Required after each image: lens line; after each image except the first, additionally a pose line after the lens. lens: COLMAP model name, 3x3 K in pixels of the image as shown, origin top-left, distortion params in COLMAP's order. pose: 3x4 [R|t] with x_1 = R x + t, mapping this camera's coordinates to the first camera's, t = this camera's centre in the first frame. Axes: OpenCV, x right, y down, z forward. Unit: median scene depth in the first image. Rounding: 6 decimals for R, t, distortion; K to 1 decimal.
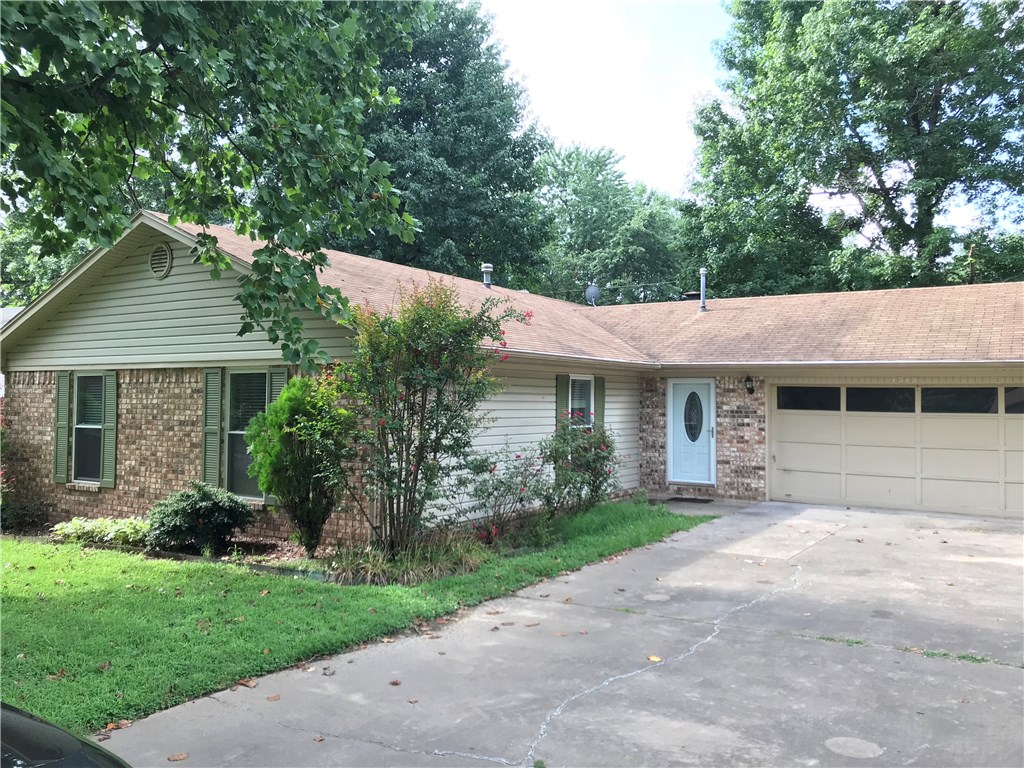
lens RADIAL K [[833.4, 0, 507.6], [0, 833.4, 368.4], [0, 0, 1]] dist [0.025867, -0.015999]
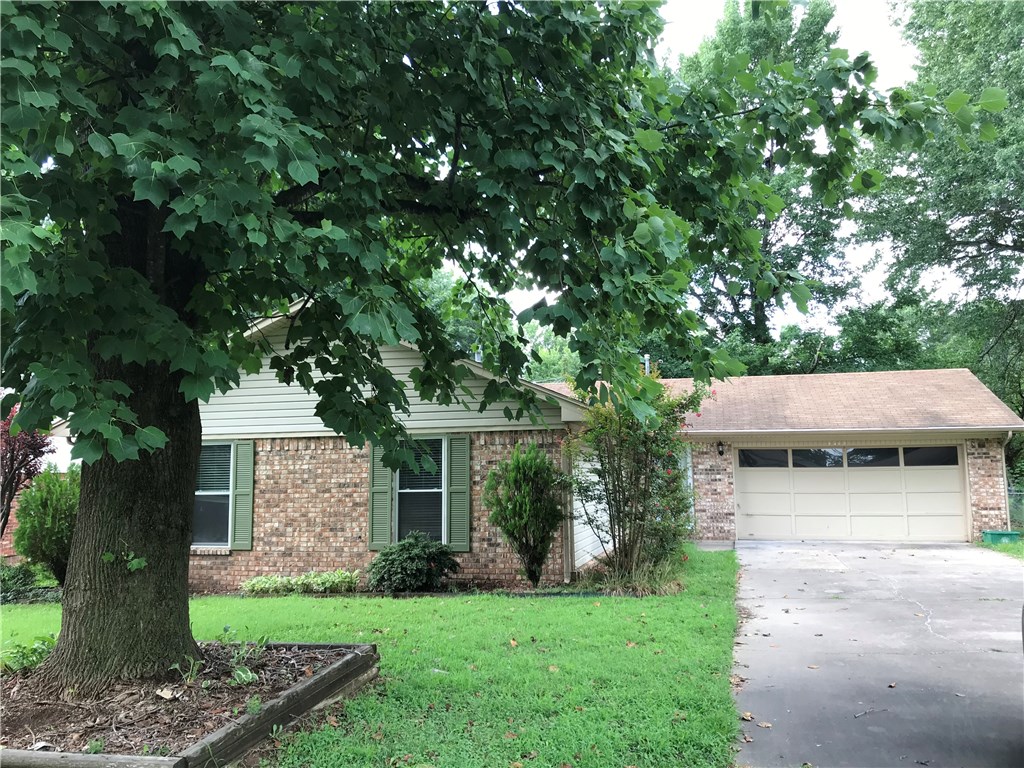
lens RADIAL K [[833.4, 0, 507.6], [0, 833.4, 368.4], [0, 0, 1]] dist [0.025867, -0.015999]
pose [[0.949613, 0.019321, 0.312828, -0.501256], [0.008637, 0.996106, -0.087741, 0.008695], [-0.313305, 0.086022, 0.945748, -0.134511]]
